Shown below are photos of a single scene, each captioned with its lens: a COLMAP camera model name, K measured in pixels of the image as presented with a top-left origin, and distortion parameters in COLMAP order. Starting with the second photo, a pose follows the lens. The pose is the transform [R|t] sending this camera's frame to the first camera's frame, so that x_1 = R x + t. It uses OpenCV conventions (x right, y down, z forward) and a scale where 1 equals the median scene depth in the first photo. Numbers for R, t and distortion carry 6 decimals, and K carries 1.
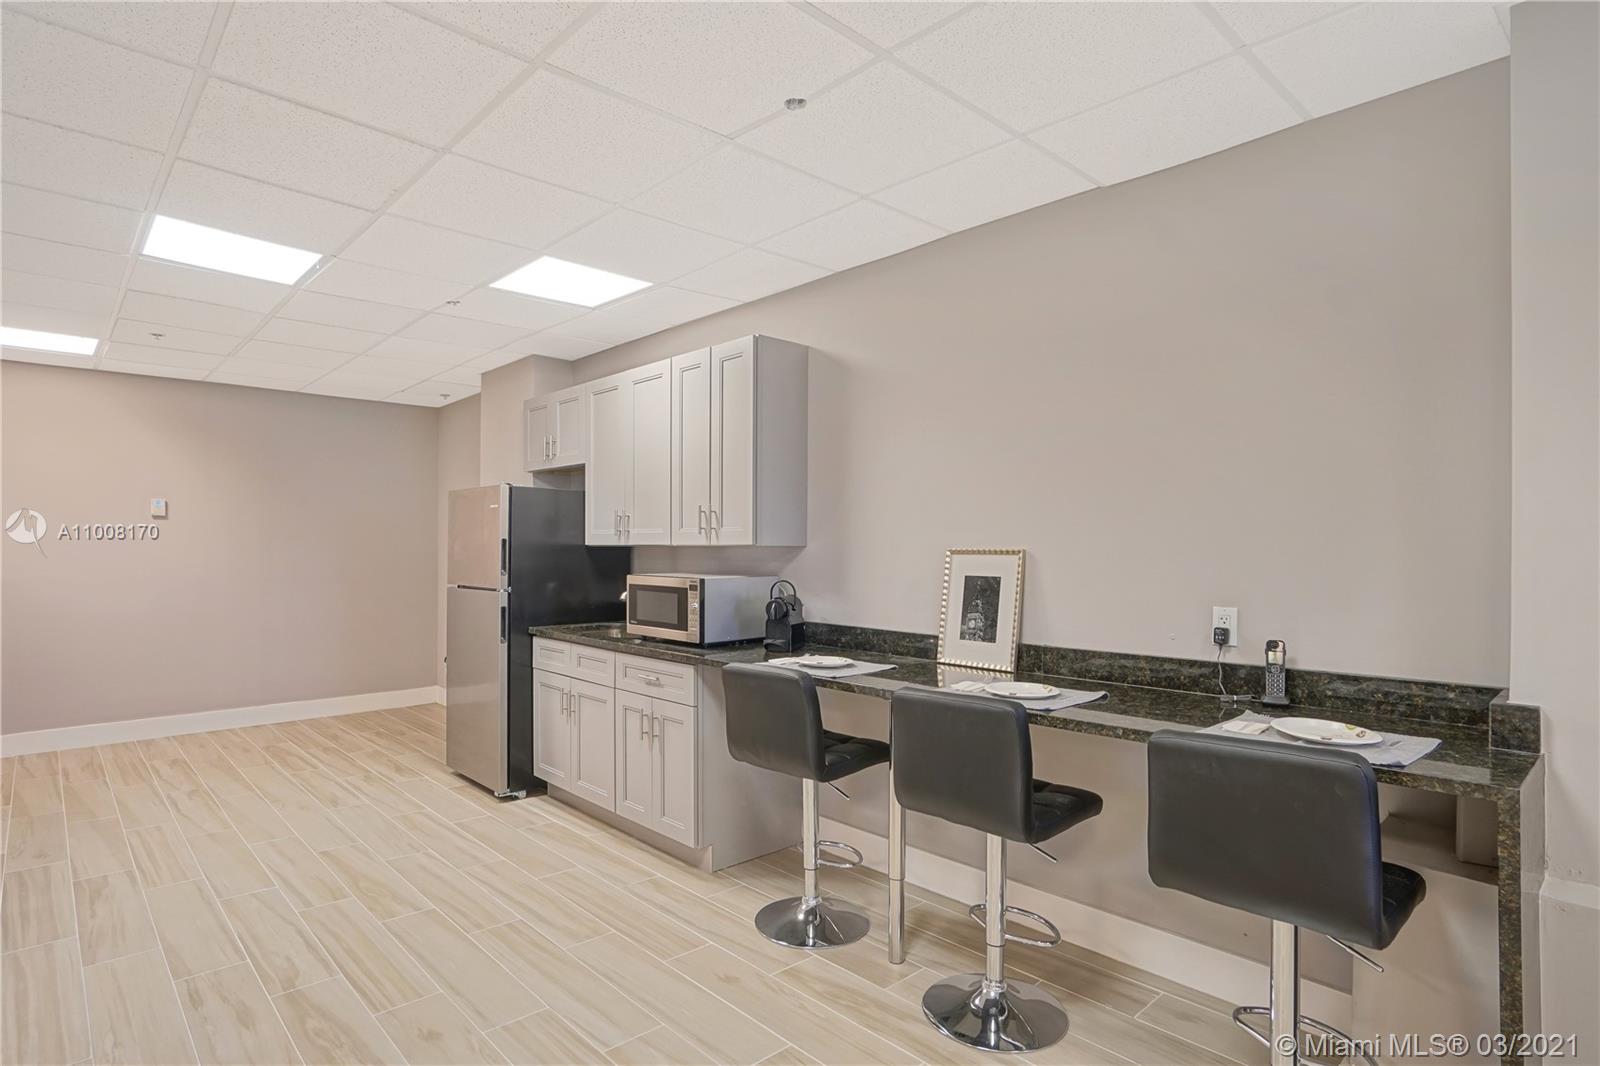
lens RADIAL K [[823.6, 0, 799.1], [0, 823.6, 534.5], [0, 0, 1]] dist [-0.005627, -0.000410]
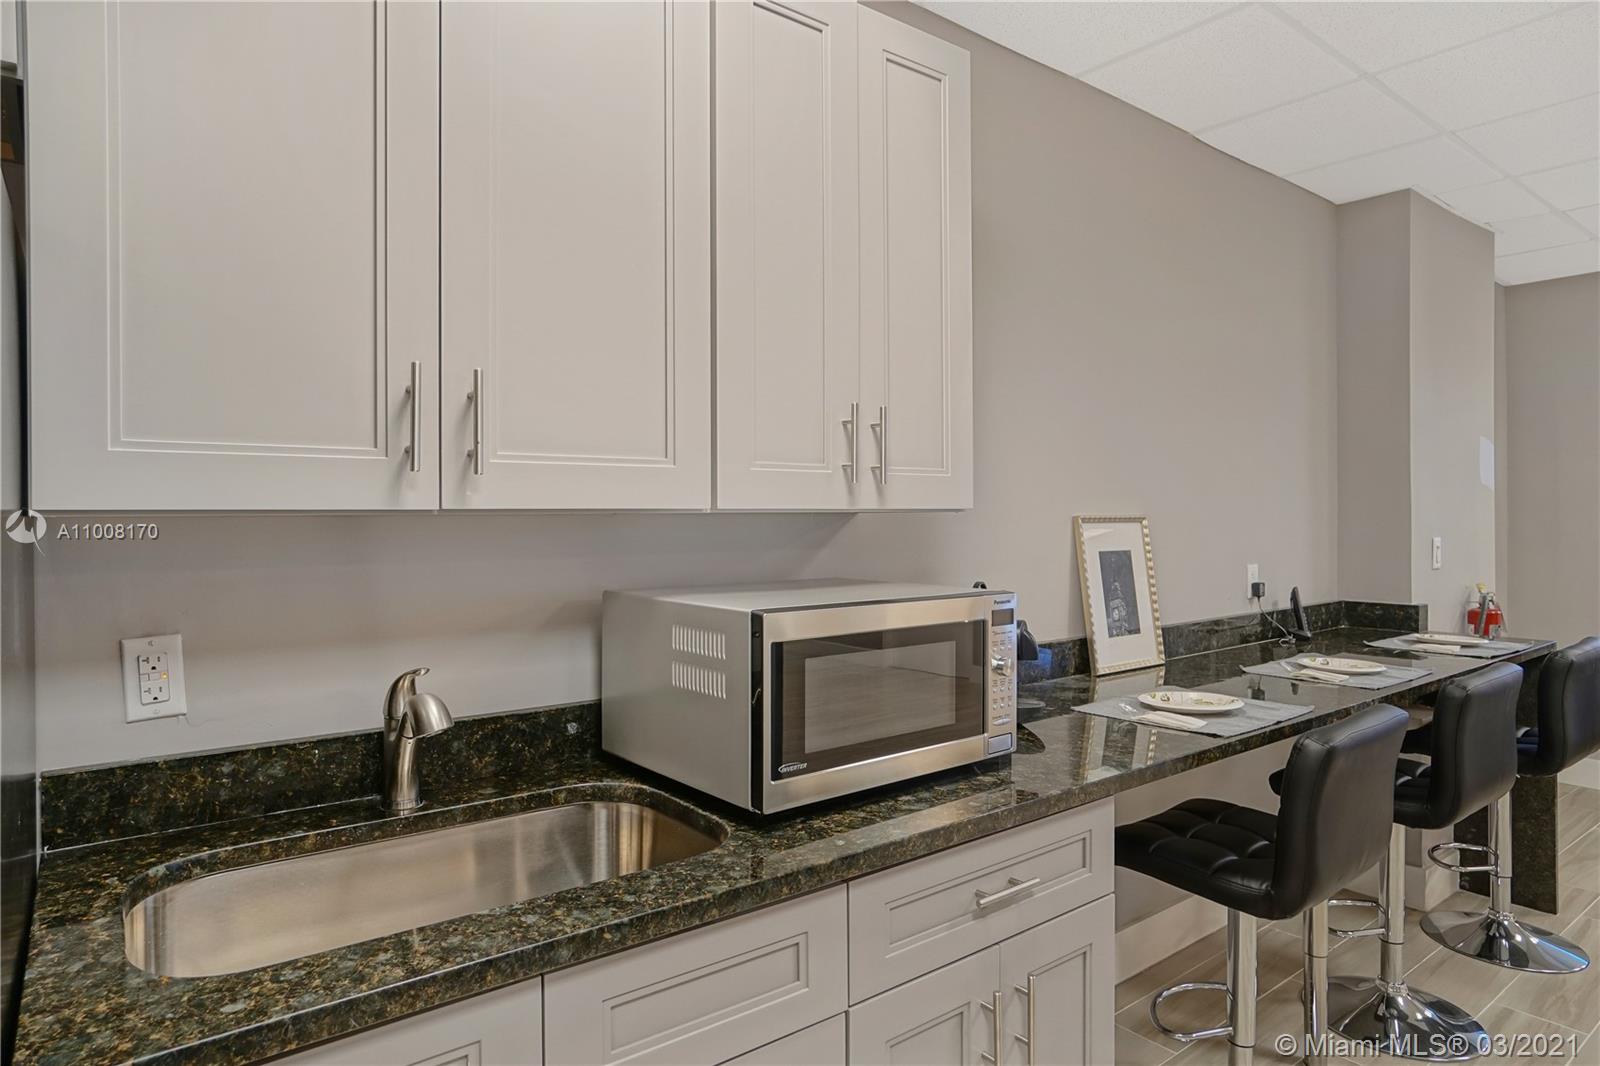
lens RADIAL K [[923.3, 0, 800.4], [0, 923.3, 525.9], [0, 0, 1]] dist [-0.000519, -0.000063]
pose [[0.104323, -0.012878, 0.994460, -0.583093], [-0.008340, 0.999870, 0.013823, 0.016234], [-0.994508, -0.009736, 0.104202, 1.061521]]
